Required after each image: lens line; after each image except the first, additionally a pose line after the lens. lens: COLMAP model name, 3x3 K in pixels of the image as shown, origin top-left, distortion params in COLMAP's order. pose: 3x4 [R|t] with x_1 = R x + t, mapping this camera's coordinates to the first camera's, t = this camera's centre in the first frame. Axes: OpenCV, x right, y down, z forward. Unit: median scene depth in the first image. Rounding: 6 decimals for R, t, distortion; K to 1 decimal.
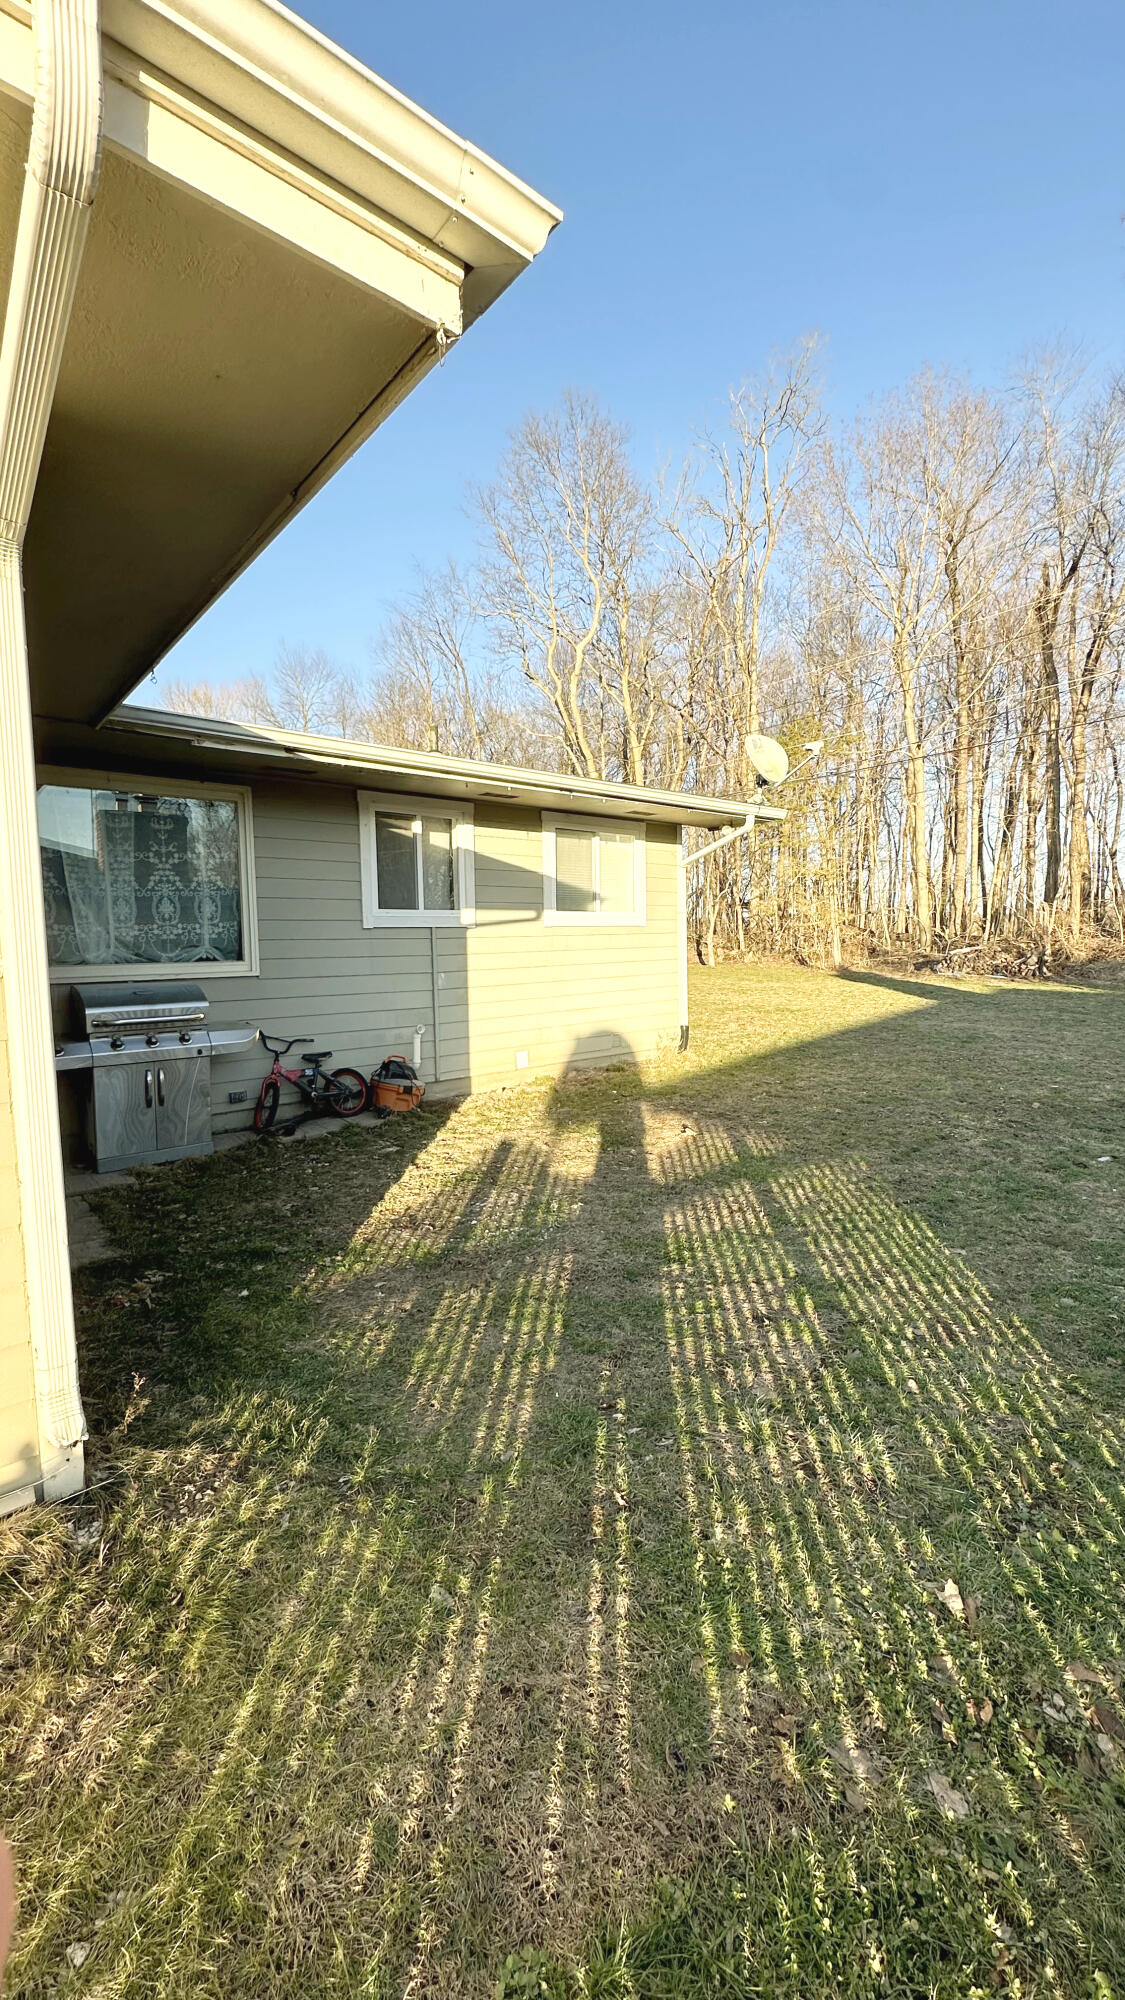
lens RADIAL K [[797.5, 0, 562.1], [0, 797.5, 1004.1], [0, 0, 1]] dist [-0.004340, 0.000898]
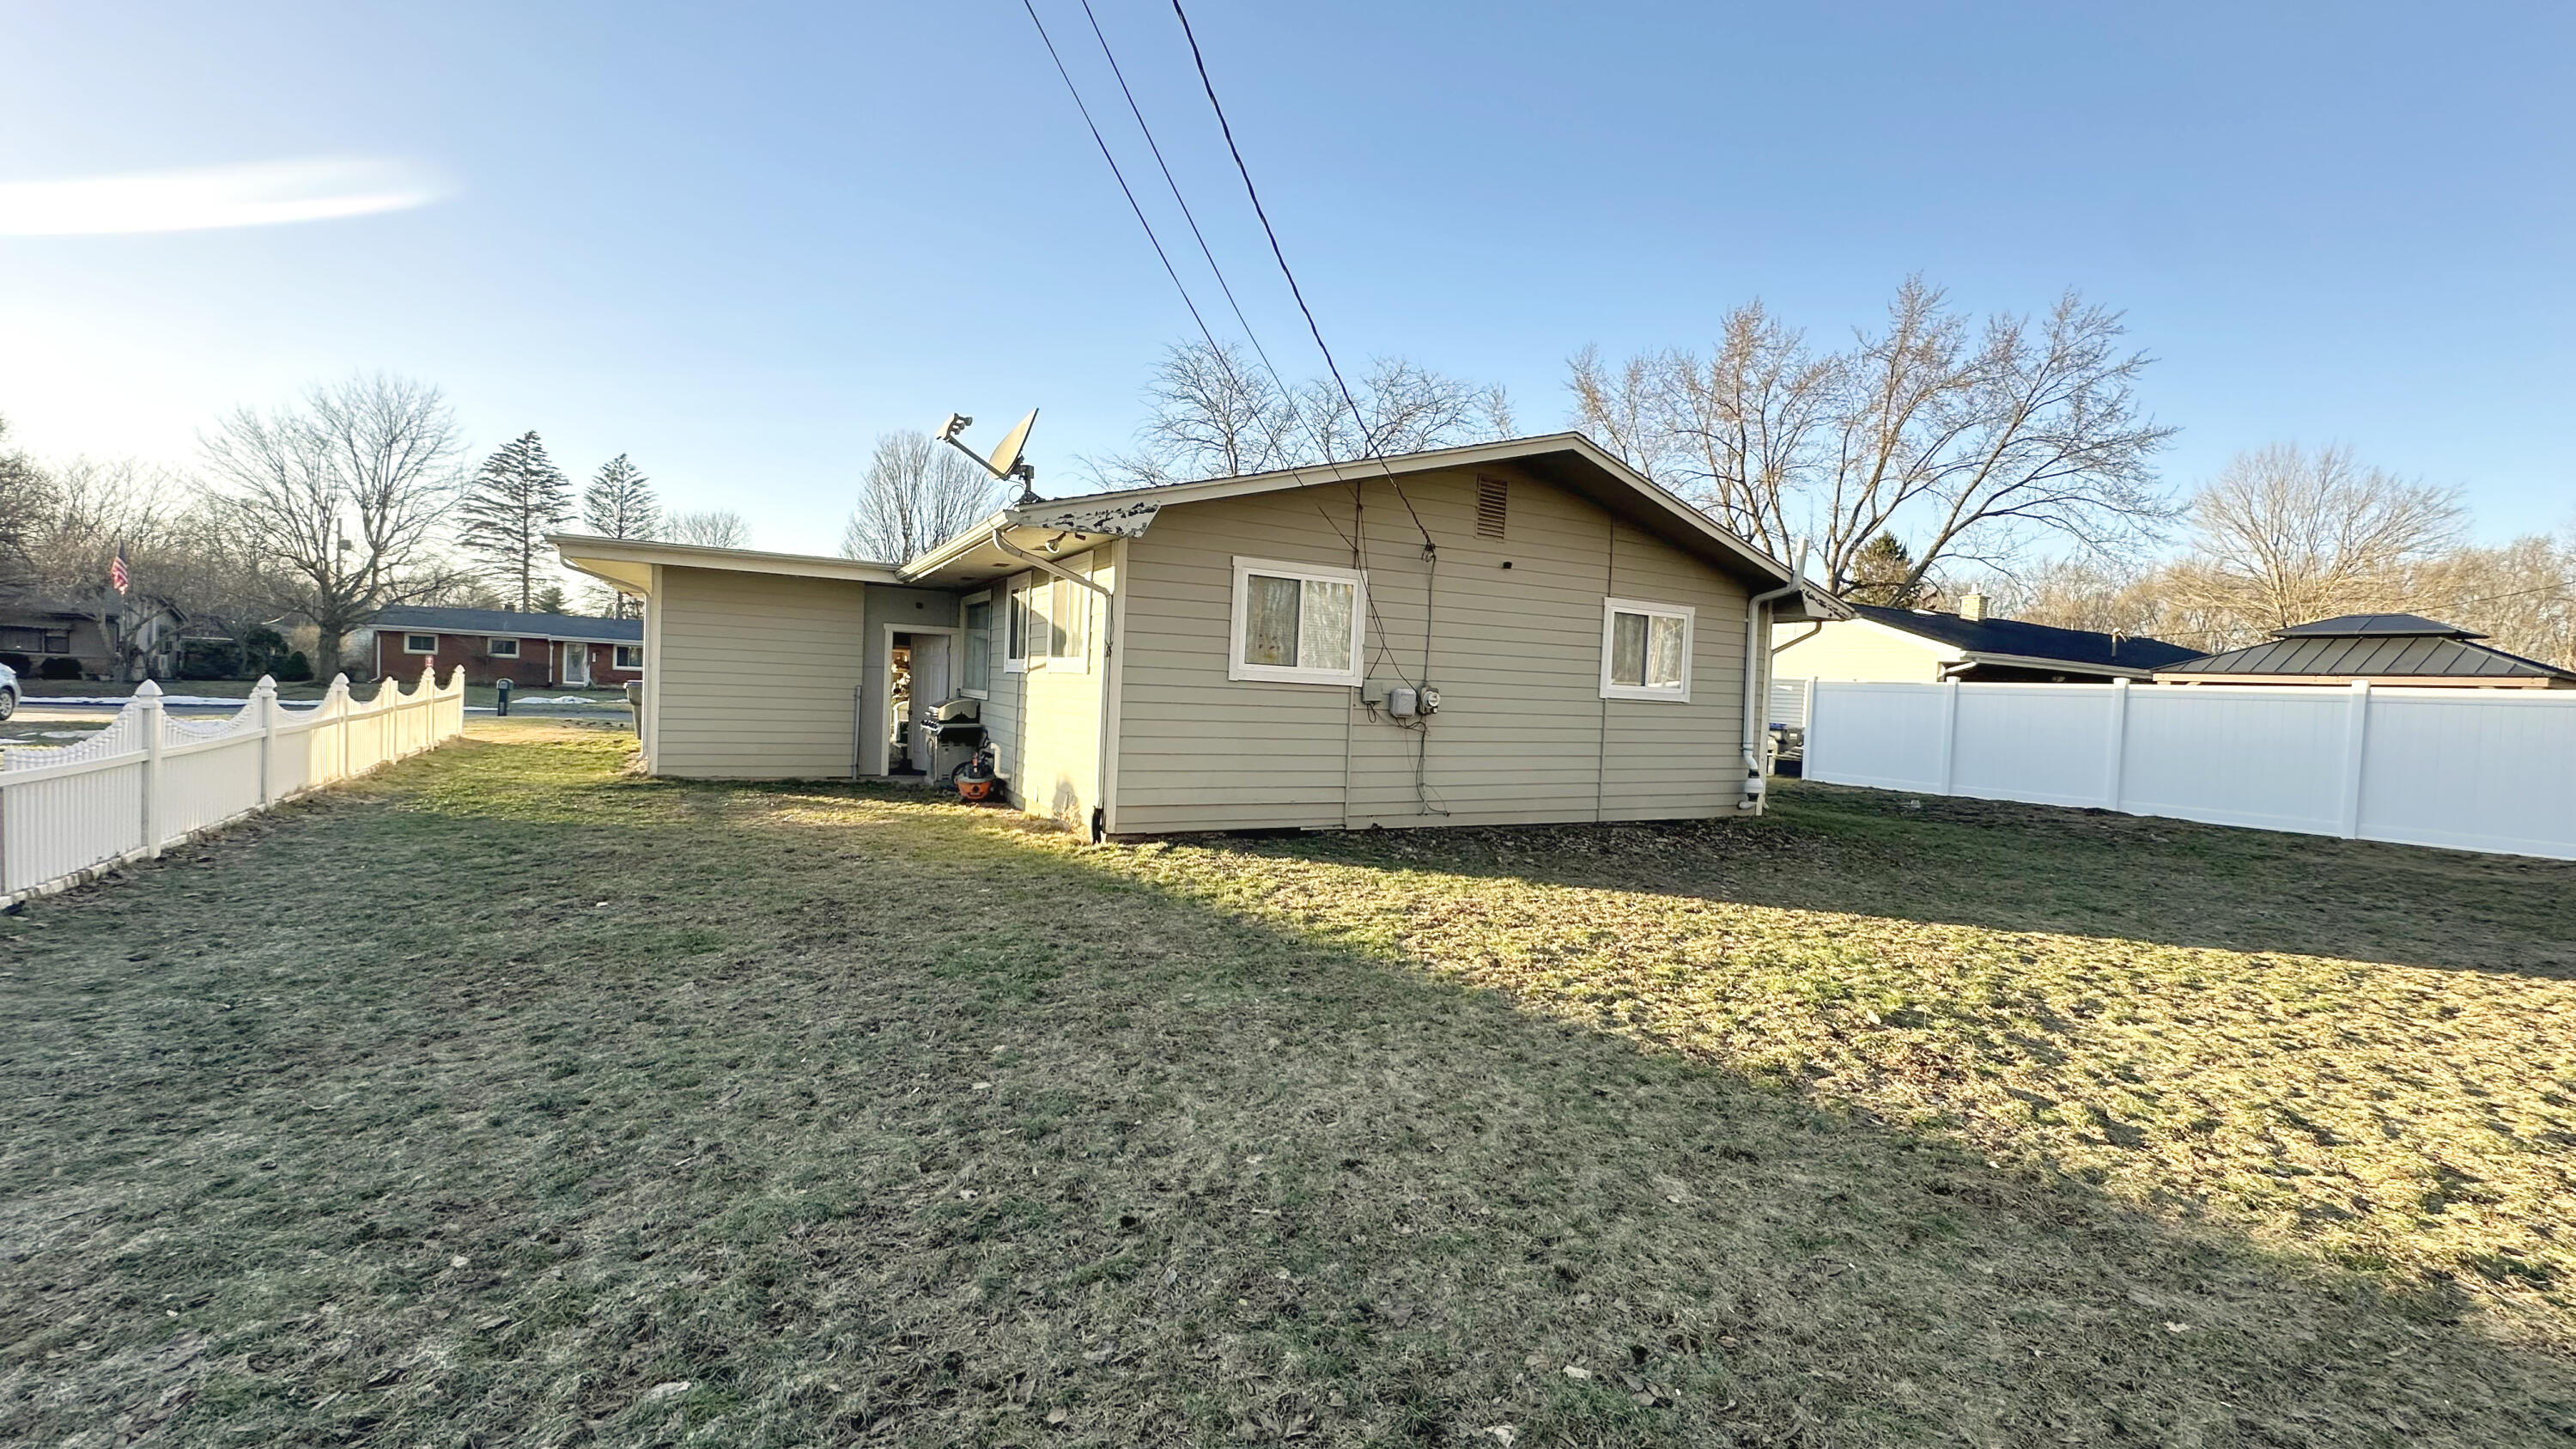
lens RADIAL K [[1027.3, 0, 1283.7], [0, 1027.3, 720.9], [0, 0, 1]] dist [-0.004340, 0.000898]
pose [[-0.217062, 0.026173, -0.975807, 1.692223], [-0.125899, 0.990541, 0.054574, -0.201576], [0.968005, 0.134699, -0.211714, 2.195704]]
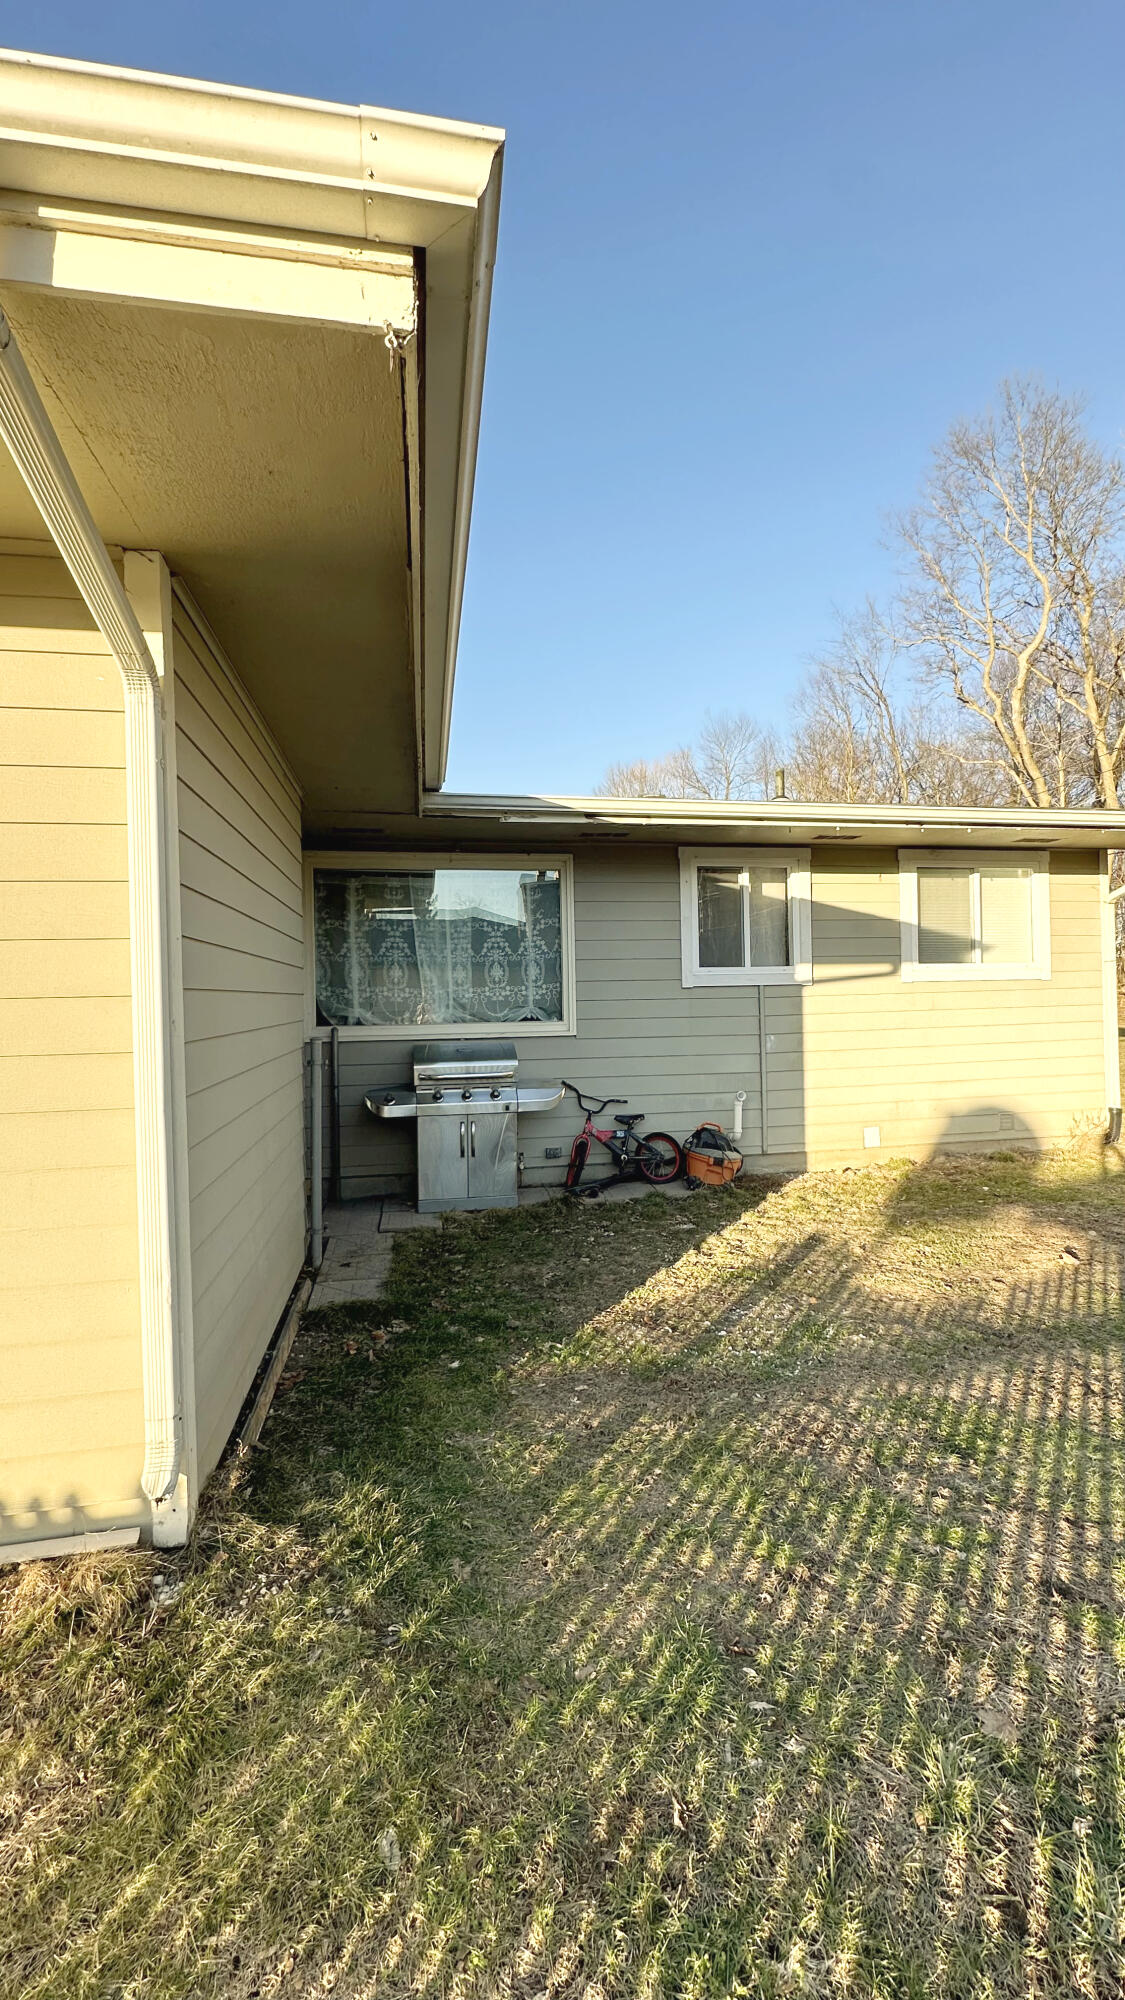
lens RADIAL K [[797.5, 0, 565.7], [0, 797.5, 1001.3], [0, 0, 1]] dist [-0.004340, 0.000898]
pose [[0.864186, -0.000252, -0.503173, 0.131397], [-0.033868, 0.997703, -0.058667, -0.020112], [0.502031, 0.067741, 0.862192, 0.113677]]
